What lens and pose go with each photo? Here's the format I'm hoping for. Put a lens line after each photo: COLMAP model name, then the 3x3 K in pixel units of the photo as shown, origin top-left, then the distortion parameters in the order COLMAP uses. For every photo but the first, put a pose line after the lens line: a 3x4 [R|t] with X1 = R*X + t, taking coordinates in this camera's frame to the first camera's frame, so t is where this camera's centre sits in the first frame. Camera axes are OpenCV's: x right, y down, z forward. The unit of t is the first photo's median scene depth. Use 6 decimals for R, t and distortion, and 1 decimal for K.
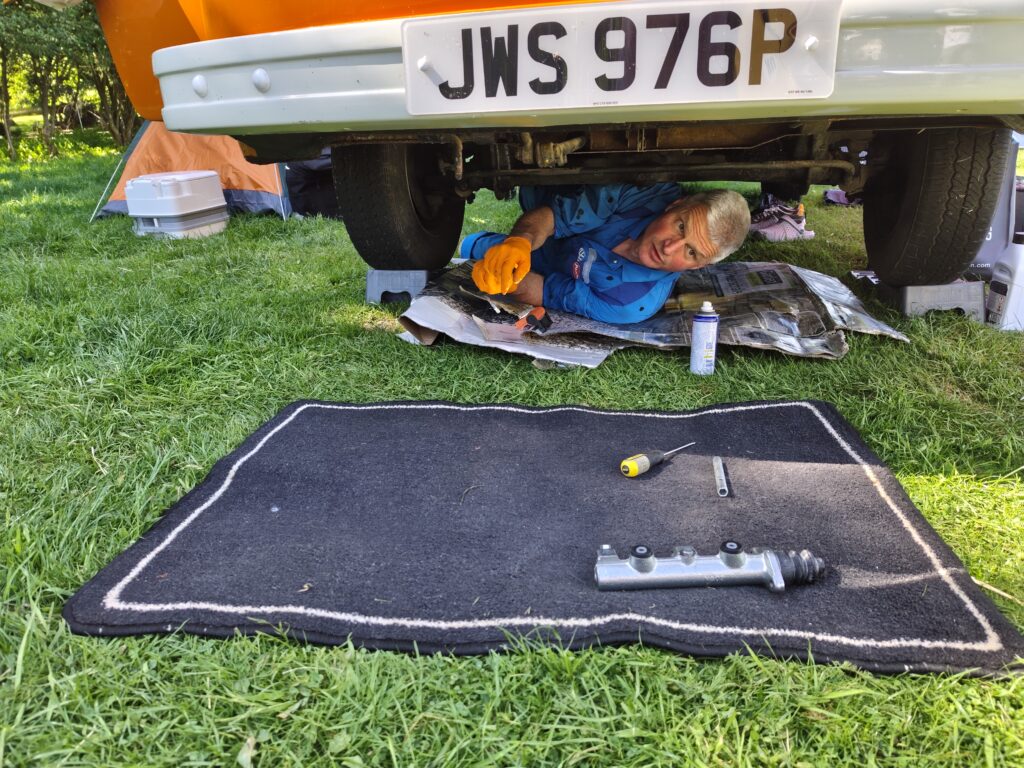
lens RADIAL K [[679.9, 0, 512.0], [0, 679.9, 384.0], [0, 0, 1]] dist [-0.002155, -0.001041]
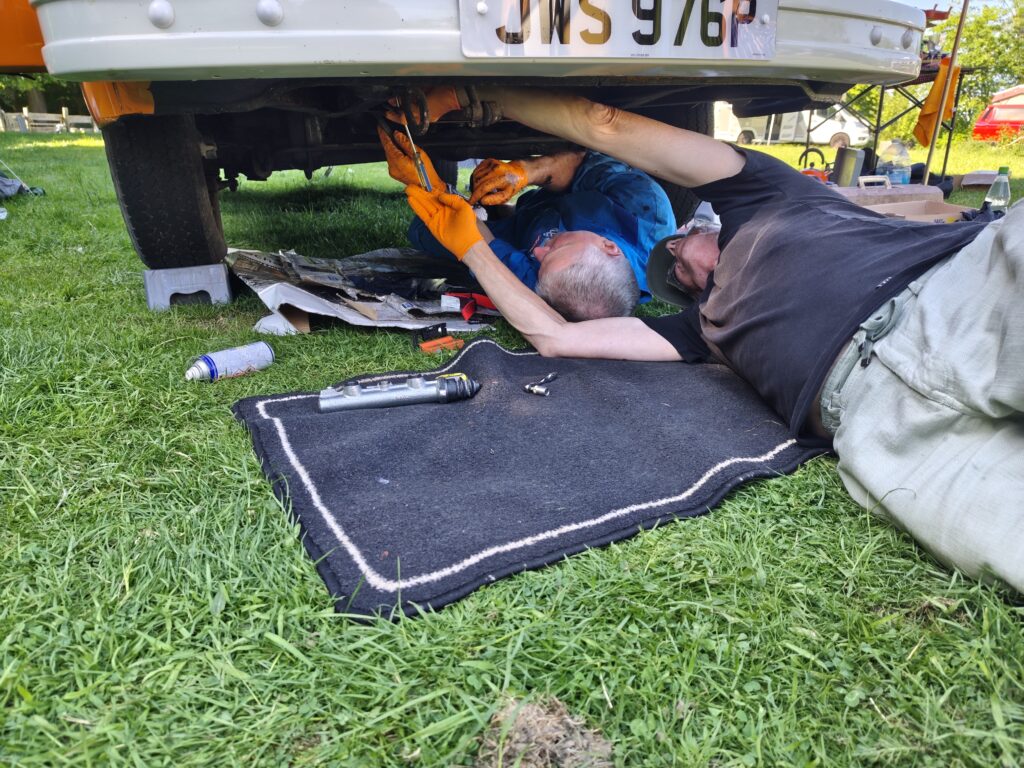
lens RADIAL K [[690.6, 0, 512.0], [0, 690.6, 384.0], [0, 0, 1]] dist [-0.001268, -0.000258]
pose [[0.830173, -0.182730, 0.526710, -0.780301], [0.193696, 0.980442, 0.034849, 0.062452], [-0.522777, 0.073091, 0.849330, 0.137777]]
